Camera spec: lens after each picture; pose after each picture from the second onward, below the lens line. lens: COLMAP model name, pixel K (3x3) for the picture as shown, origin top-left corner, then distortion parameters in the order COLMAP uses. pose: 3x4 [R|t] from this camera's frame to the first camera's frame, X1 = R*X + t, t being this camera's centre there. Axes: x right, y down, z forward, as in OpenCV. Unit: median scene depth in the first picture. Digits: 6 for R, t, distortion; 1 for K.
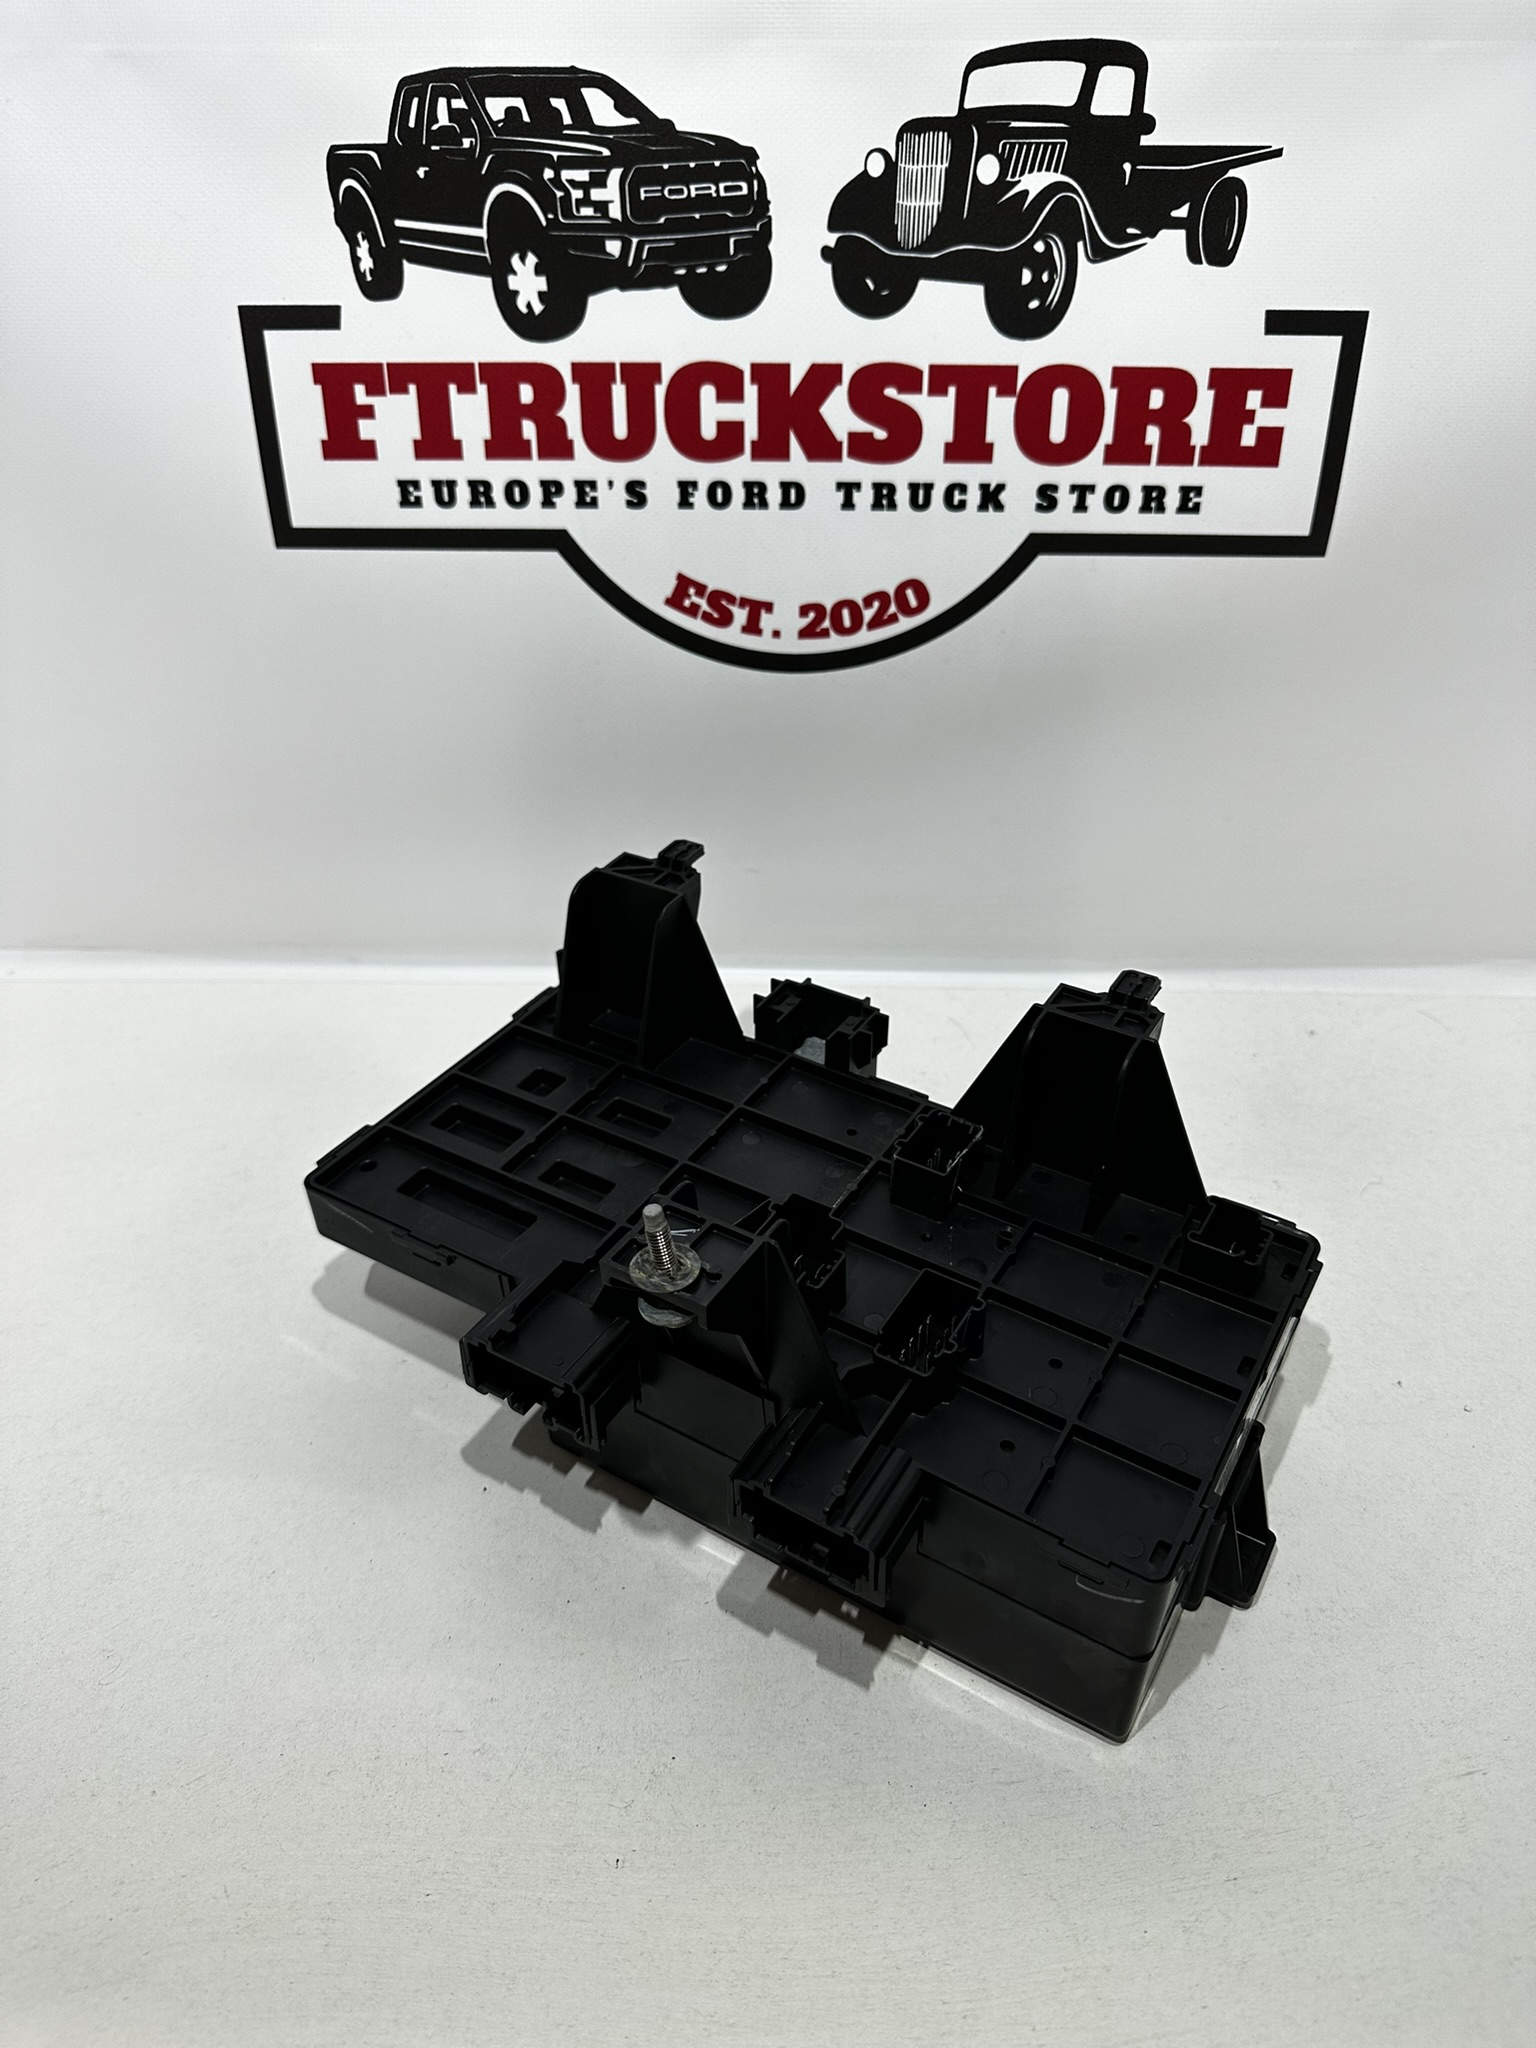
lens RADIAL K [[1476.3, 0, 772.0], [0, 1476.3, 1017.6], [0, 0, 1]] dist [-0.021756, 0.004405]
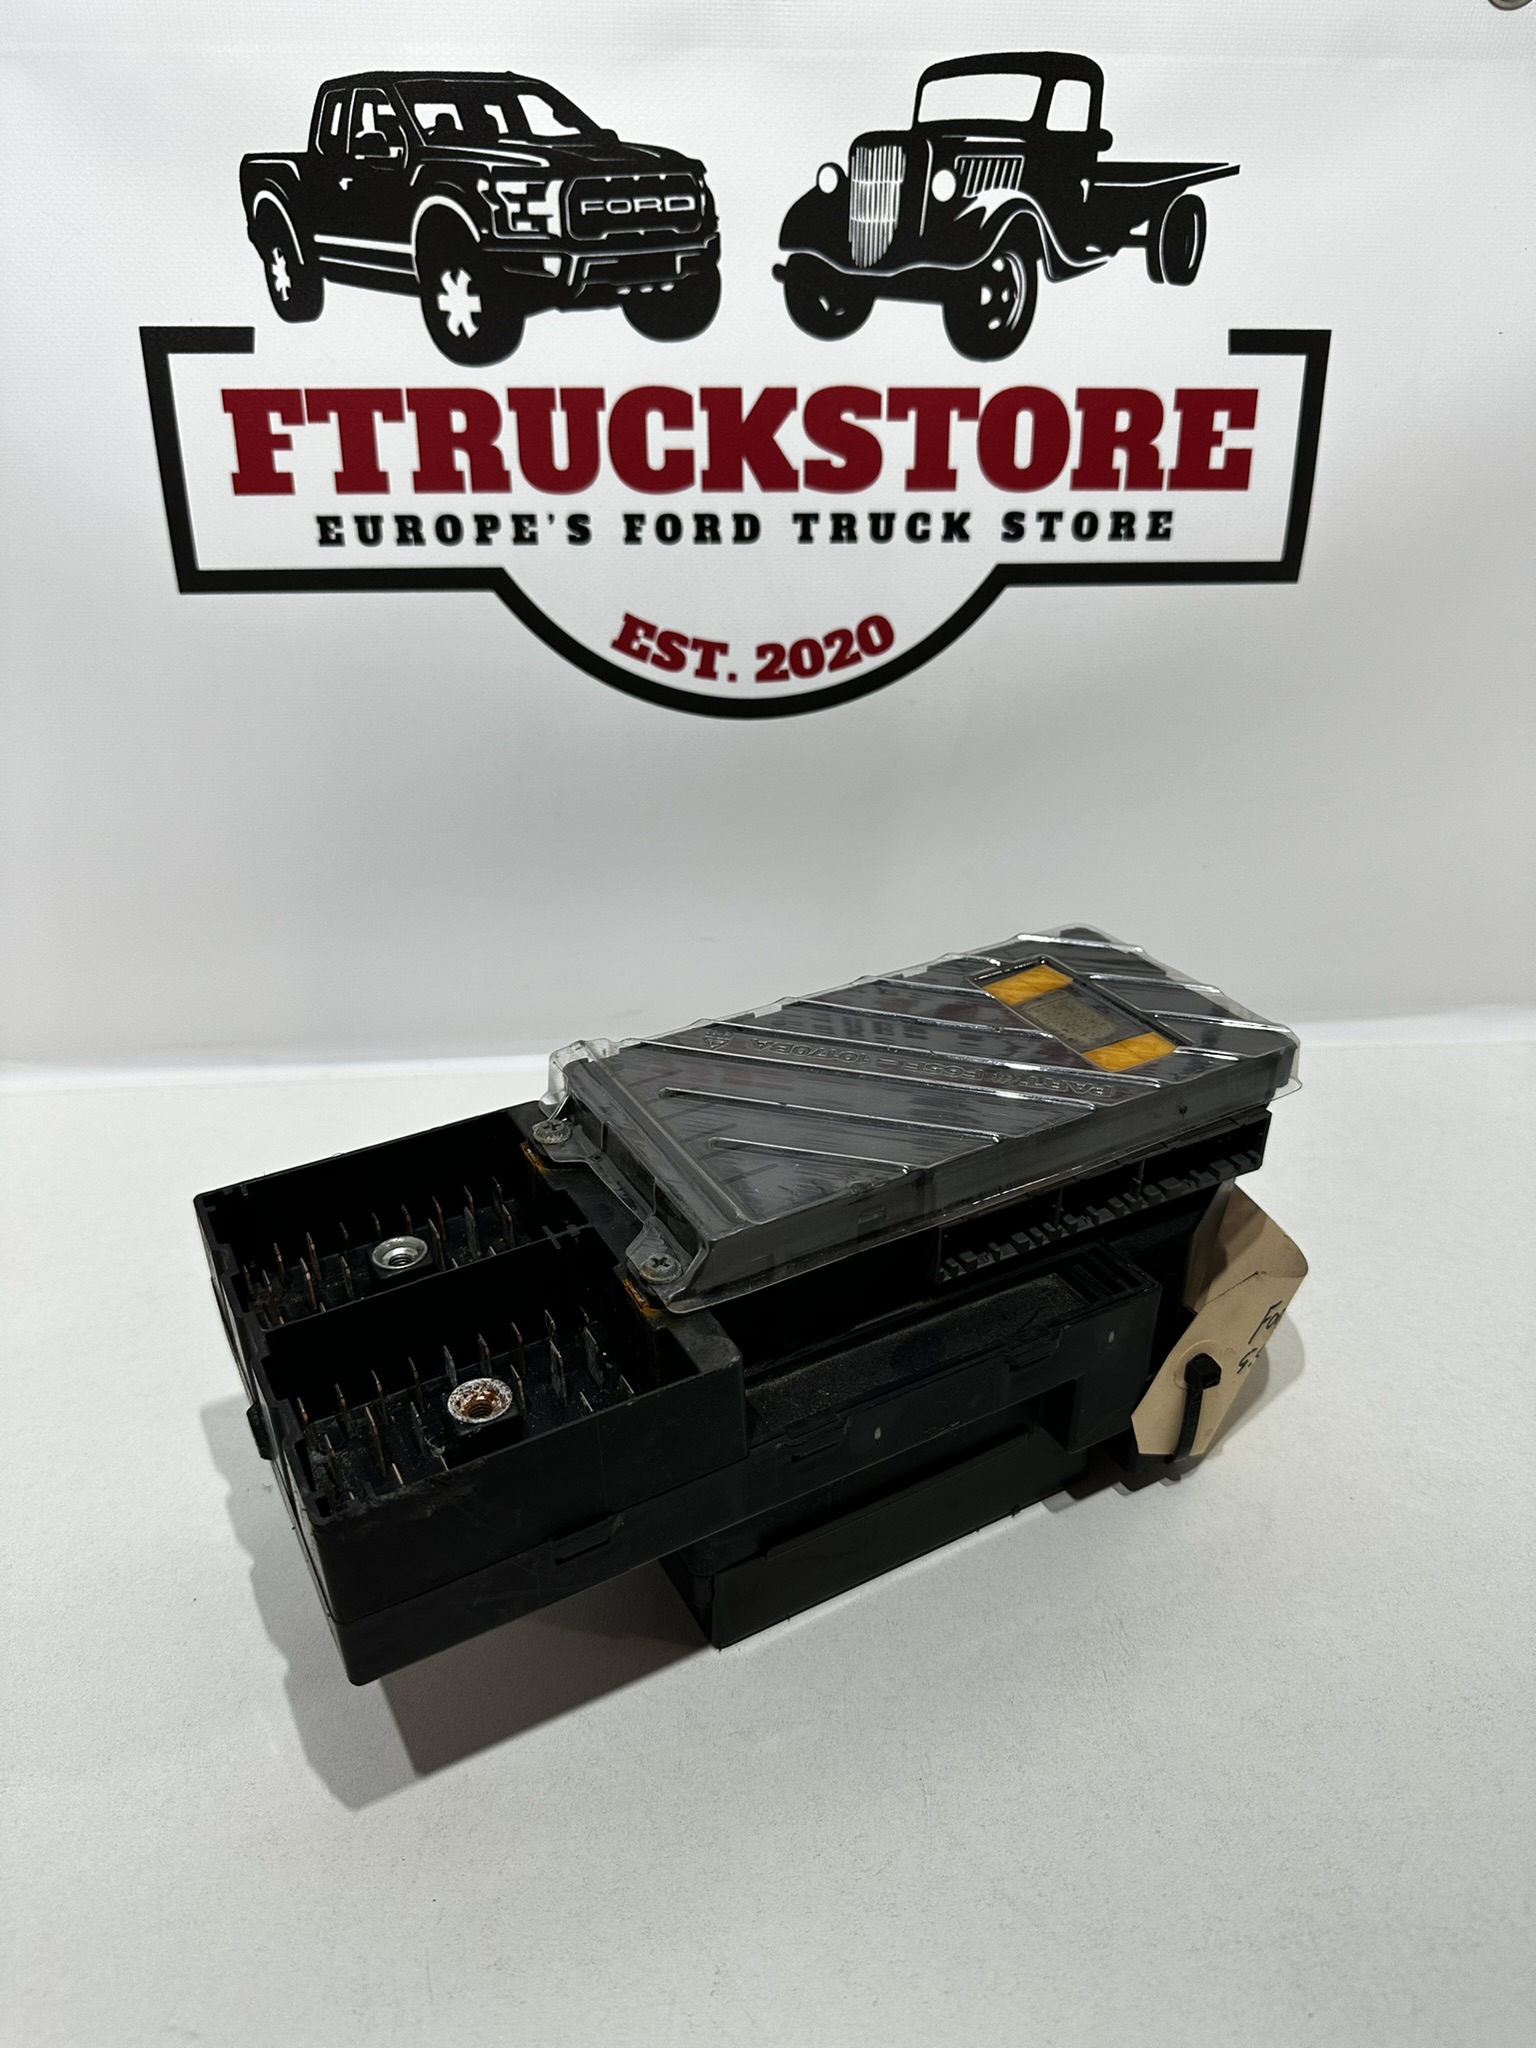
lens RADIAL K [[1476.3, 0, 767.5], [0, 1476.3, 1023.2], [0, 0, 1]] dist [-0.021756, 0.004405]
pose [[0.995121, -0.041917, 0.089311, -0.073131], [0.051140, 0.993302, -0.103618, 0.059629], [-0.084370, 0.107680, 0.990599, 0.107392]]
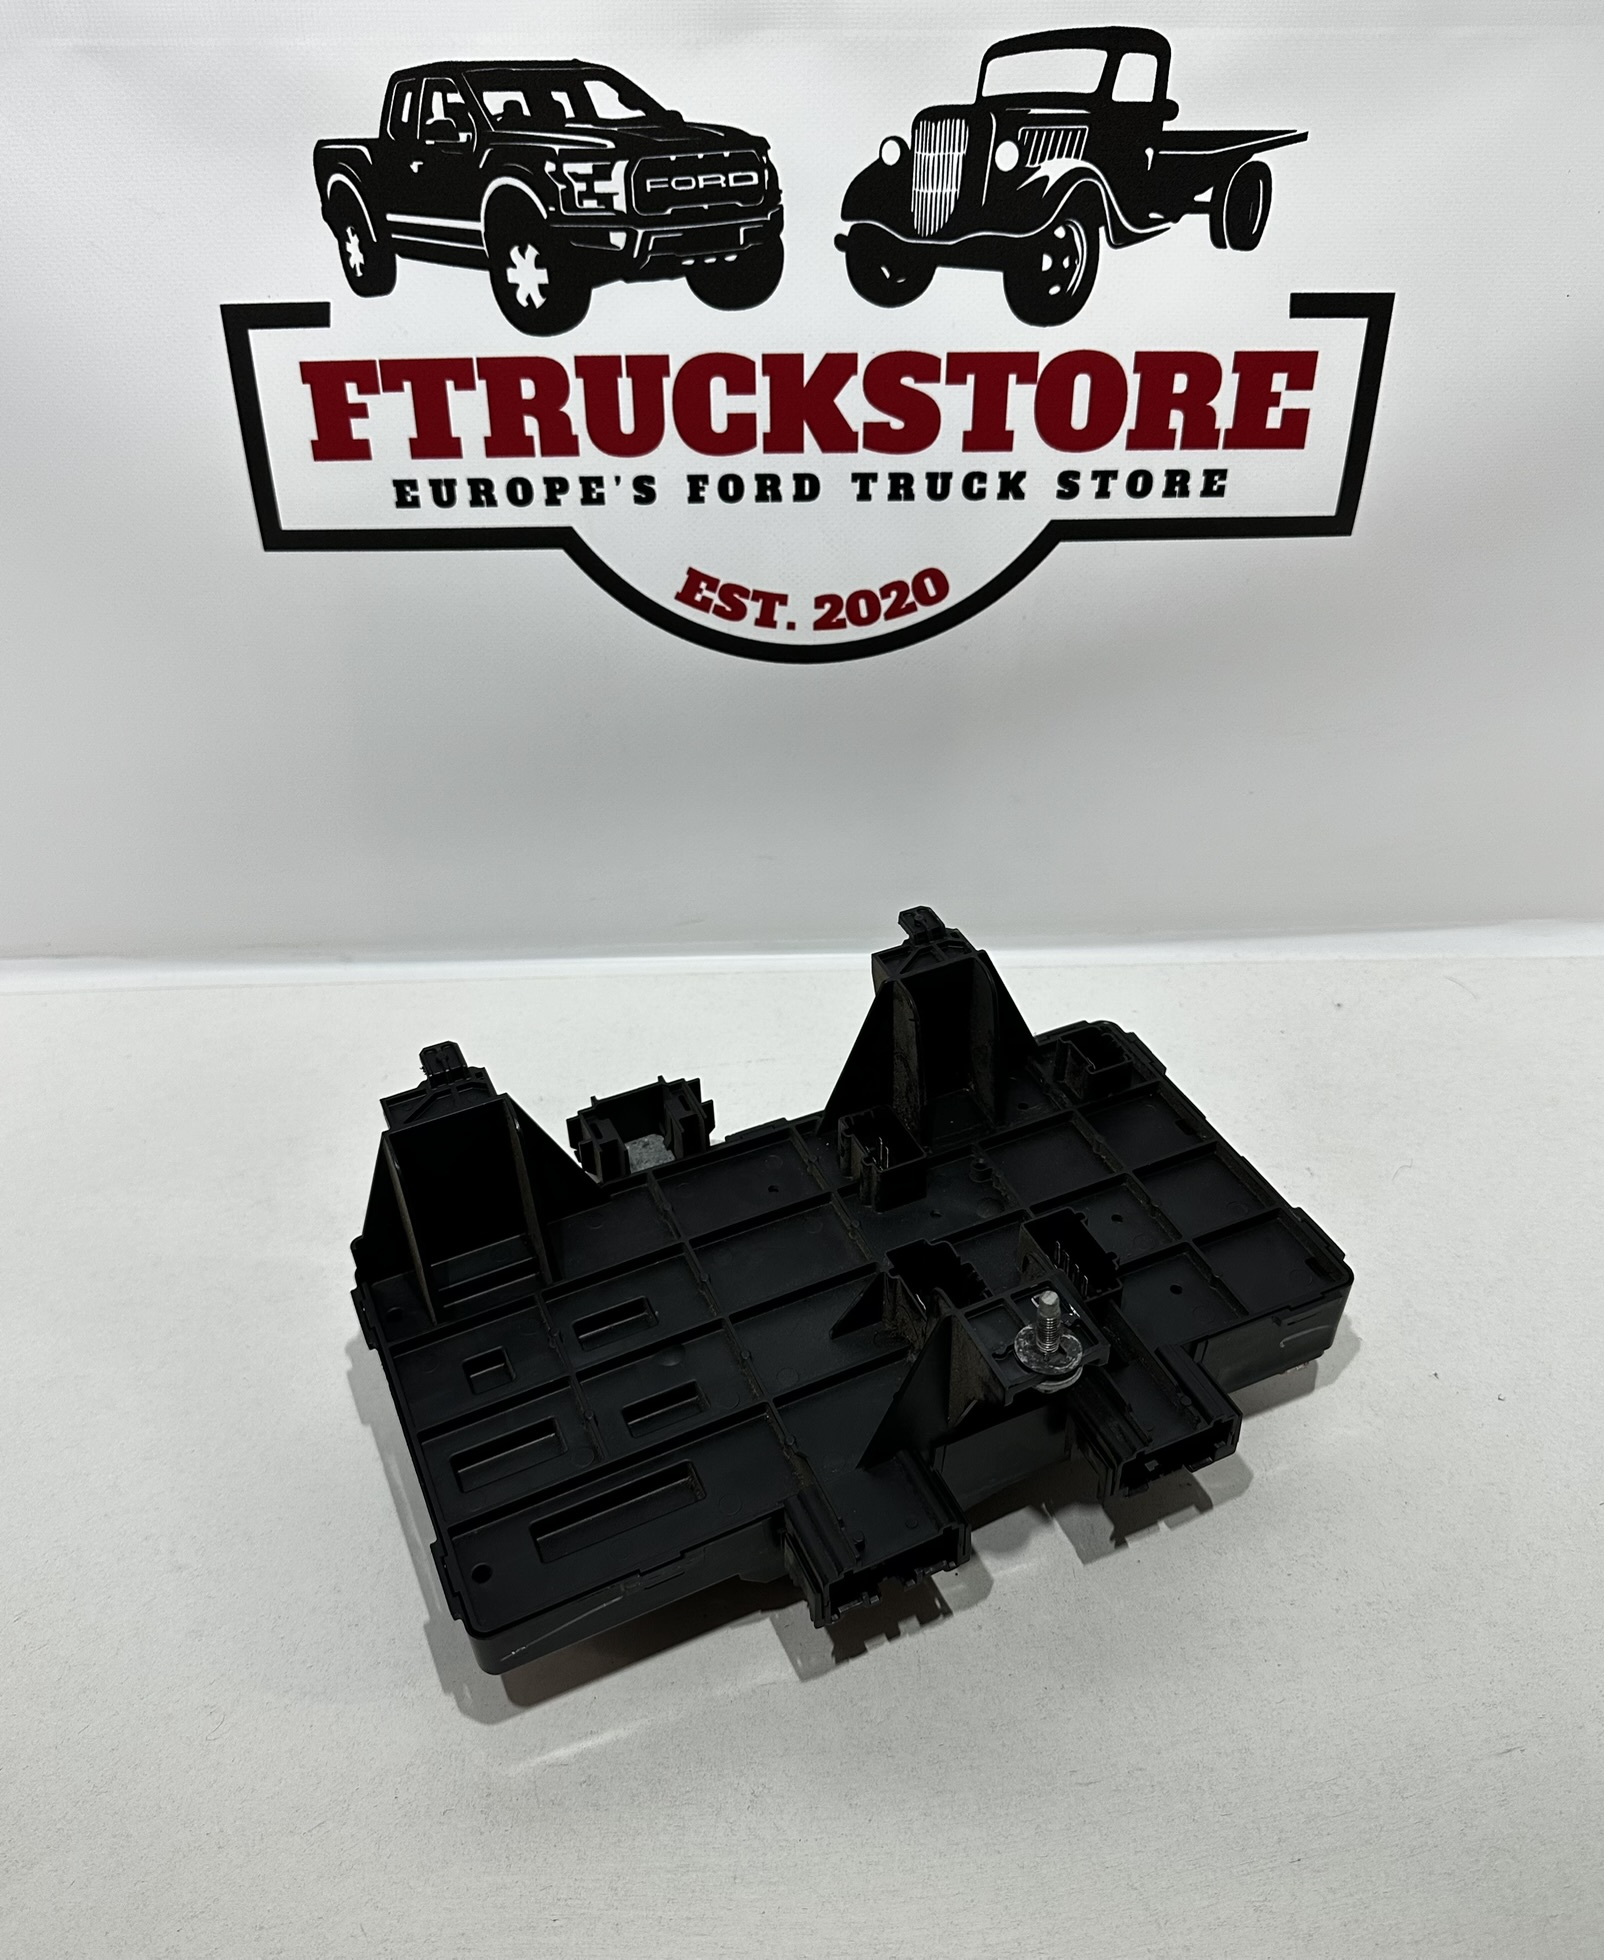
lens RADIAL K [[1674.2, 0, 787.2], [0, 1674.2, 996.9], [0, 0, 1]] dist [0.025231, -0.069107]
pose [[0.998271, -0.036523, 0.046059, -0.064540], [0.033566, 0.997423, 0.063416, -0.095434], [-0.048257, -0.061761, 0.996924, -0.122276]]
